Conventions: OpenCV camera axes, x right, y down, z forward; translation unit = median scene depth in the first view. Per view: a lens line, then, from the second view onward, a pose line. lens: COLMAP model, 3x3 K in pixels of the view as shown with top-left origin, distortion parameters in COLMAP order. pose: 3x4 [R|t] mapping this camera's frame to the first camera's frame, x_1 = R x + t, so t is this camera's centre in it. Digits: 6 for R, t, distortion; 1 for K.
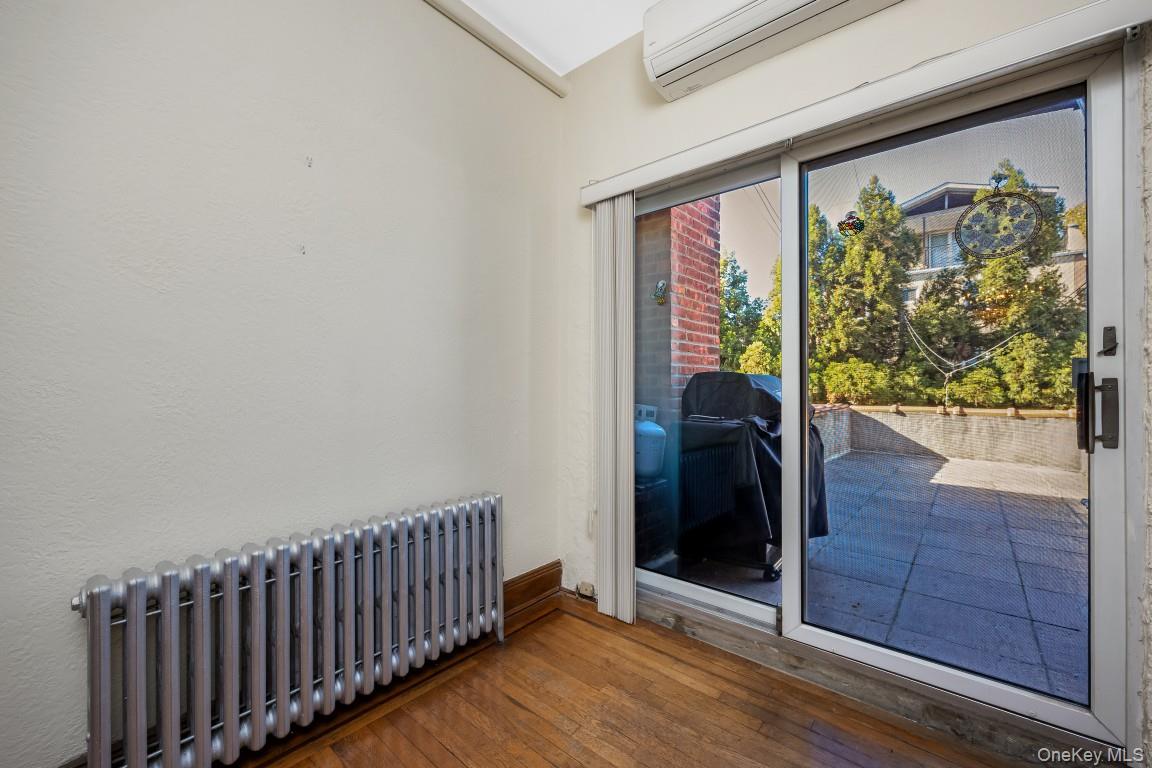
lens RADIAL K [[462.7, 0, 577.1], [0, 462.7, 387.2], [0, 0, 1]] dist [-0.000942, -0.000060]
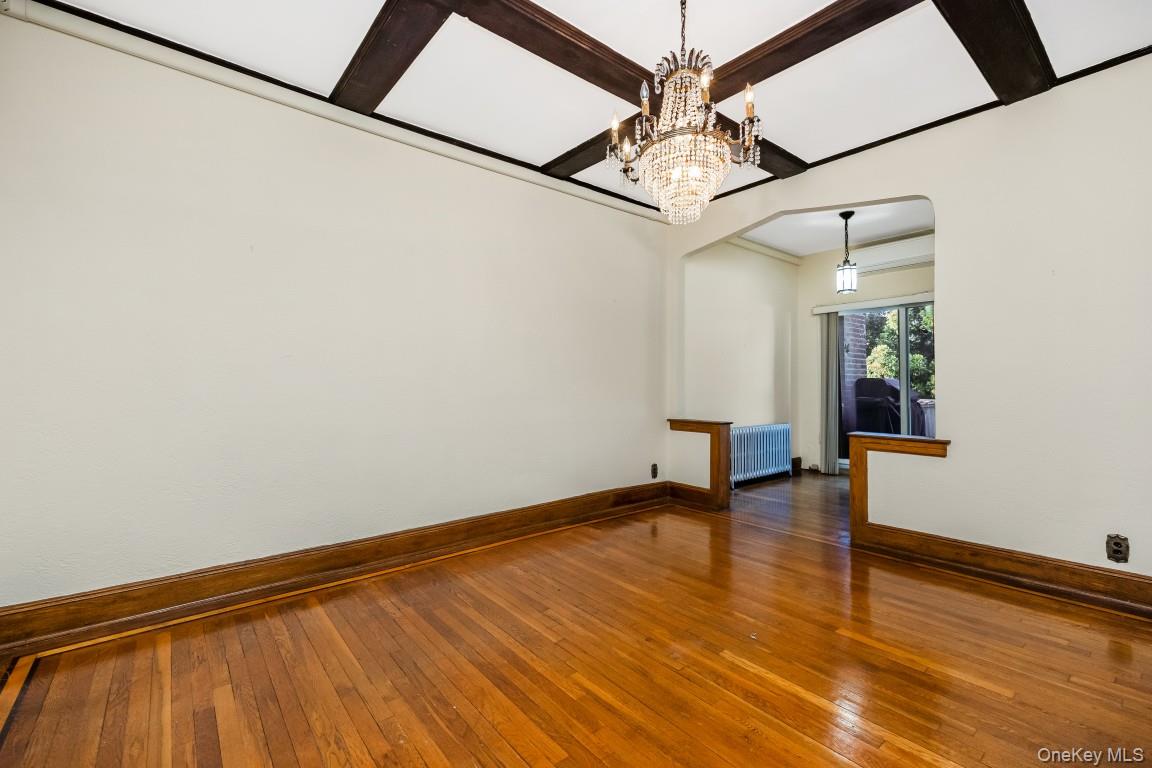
lens RADIAL K [[493.8, 0, 576.8], [0, 493.8, 385.0], [0, 0, 1]] dist [0.000754, -0.000057]
pose [[0.984219, -0.005129, -0.176878, -0.136262], [0.004183, 0.999975, -0.005716, 0.001291], [0.176903, 0.004886, 0.984216, -0.327561]]
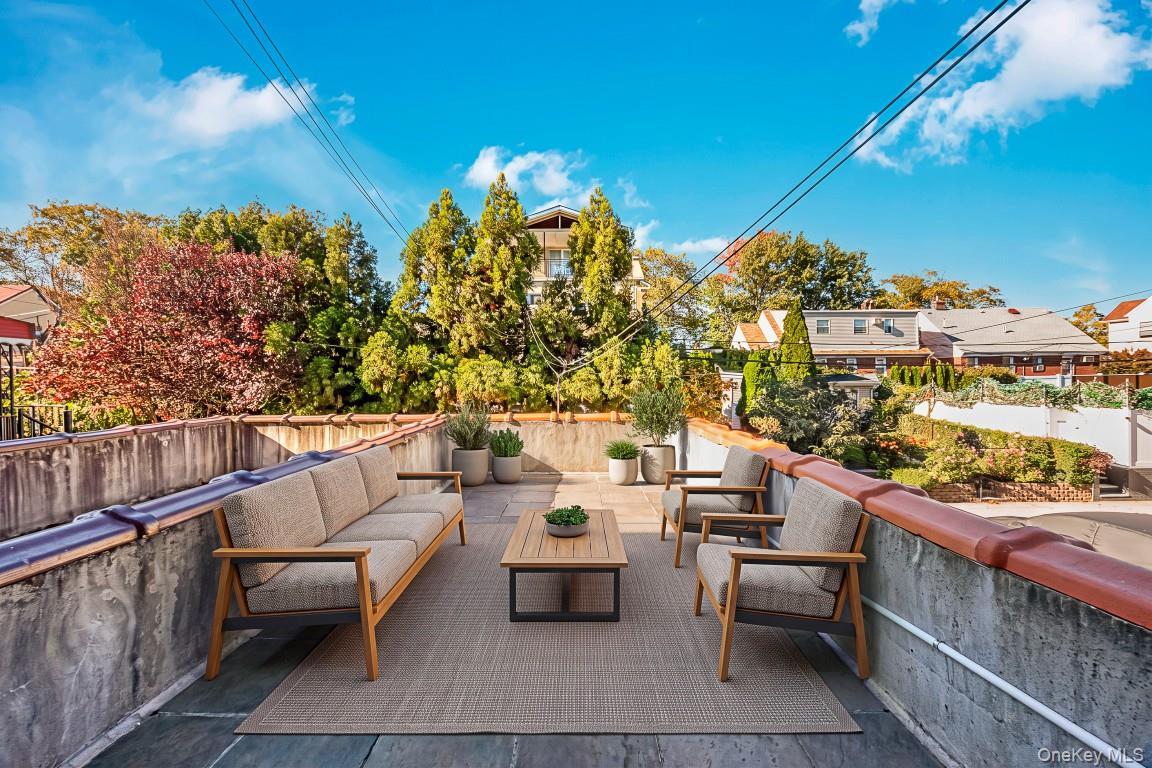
lens RADIAL K [[462.7, 0, 577.1], [0, 462.7, 387.2], [0, 0, 1]] dist [-0.000942, -0.000060]
pose [[0.760340, -0.020141, 0.649212, 0.124986], [0.012234, 0.999786, 0.016689, -0.009179], [-0.649410, -0.004747, 0.760424, 0.151282]]
